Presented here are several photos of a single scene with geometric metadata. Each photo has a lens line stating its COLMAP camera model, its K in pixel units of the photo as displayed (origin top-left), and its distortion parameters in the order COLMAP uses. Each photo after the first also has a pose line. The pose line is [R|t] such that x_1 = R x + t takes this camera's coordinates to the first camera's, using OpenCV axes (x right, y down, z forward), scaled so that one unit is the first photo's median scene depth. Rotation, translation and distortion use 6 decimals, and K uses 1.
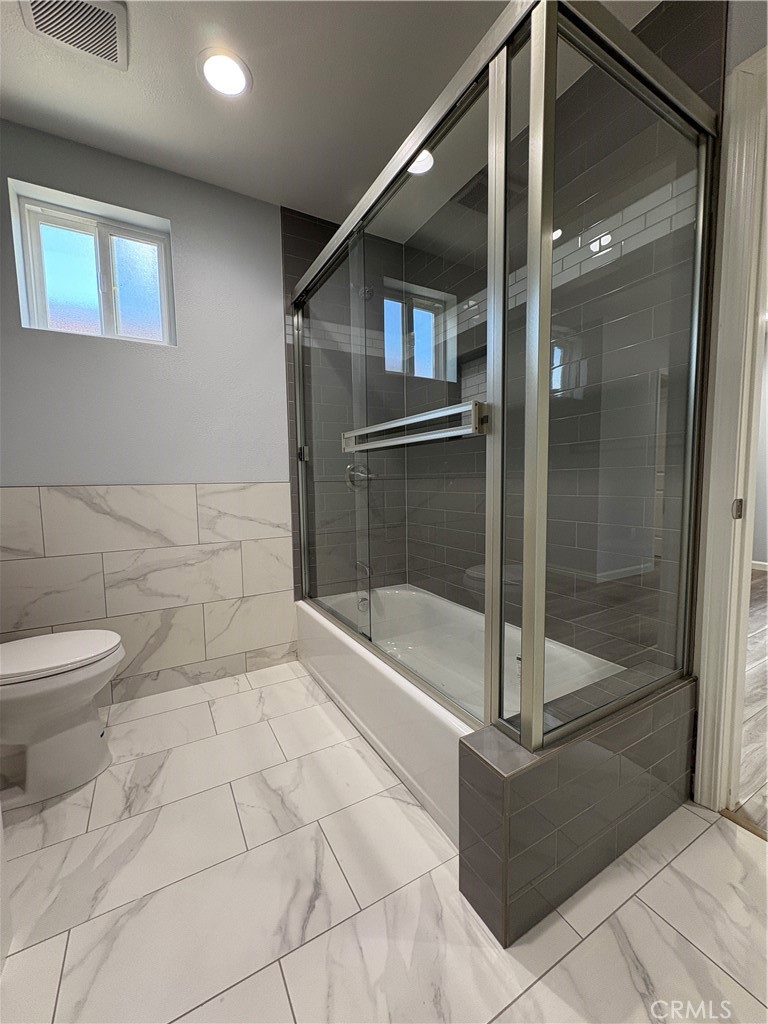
lens RADIAL K [[407.8, 0, 383.8], [0, 407.8, 515.9], [0, 0, 1]] dist [0.003919, 0.000077]
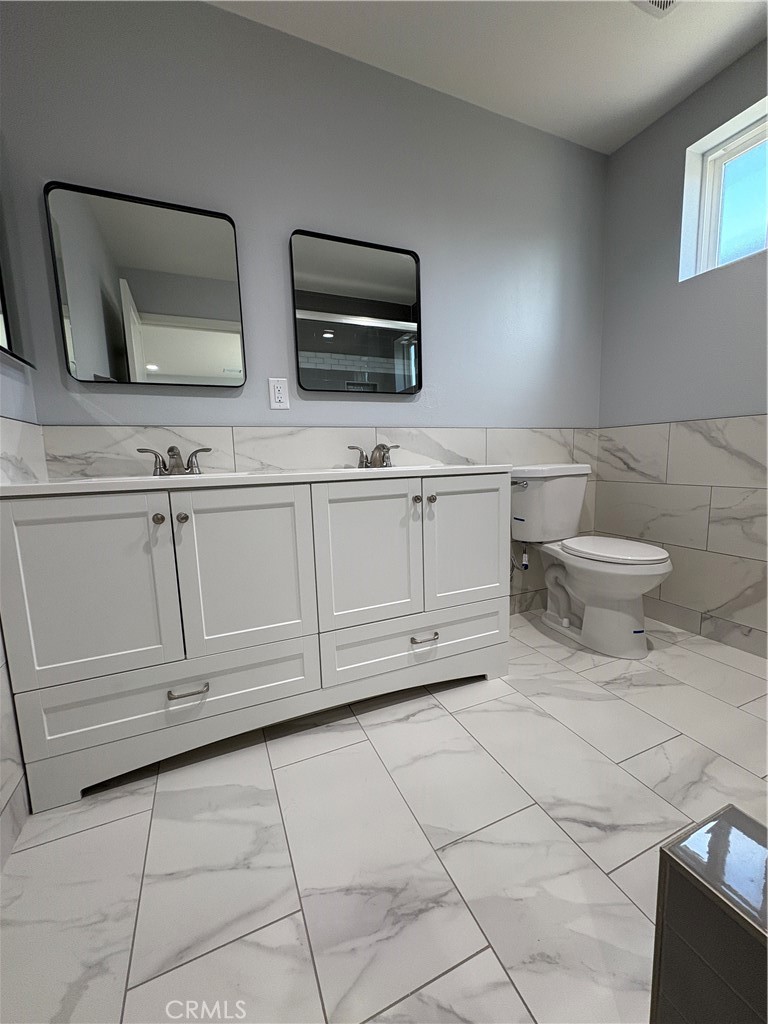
lens RADIAL K [[407.8, 0, 382.5], [0, 407.8, 511.3], [0, 0, 1]] dist [0.003919, 0.000077]
pose [[-0.105381, 0.146083, -0.983644, 0.563935], [-0.063122, 0.986174, 0.153221, 0.066847], [0.992427, 0.078236, -0.094703, 0.410689]]
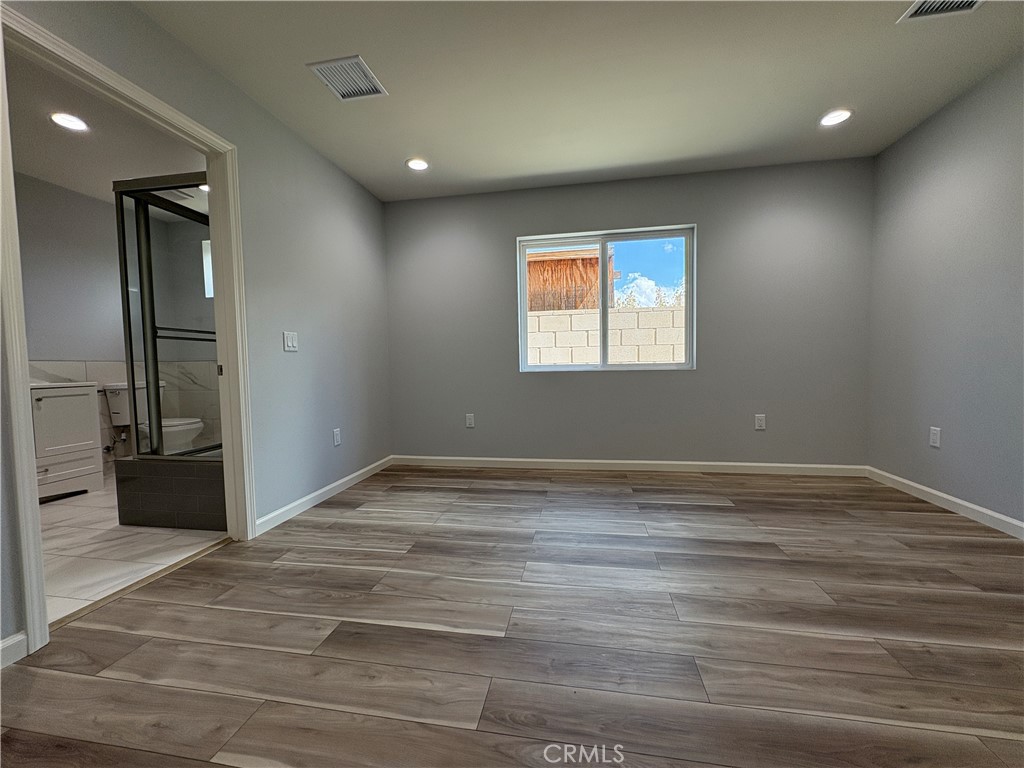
lens RADIAL K [[407.8, 0, 512.7], [0, 407.8, 386.3], [0, 0, 1]] dist [0.003919, 0.000077]
pose [[0.767401, 0.038068, -0.640036, 2.819353], [-0.054008, 0.998526, -0.005365, -0.006162], [0.638889, 0.038684, 0.768326, 0.367237]]
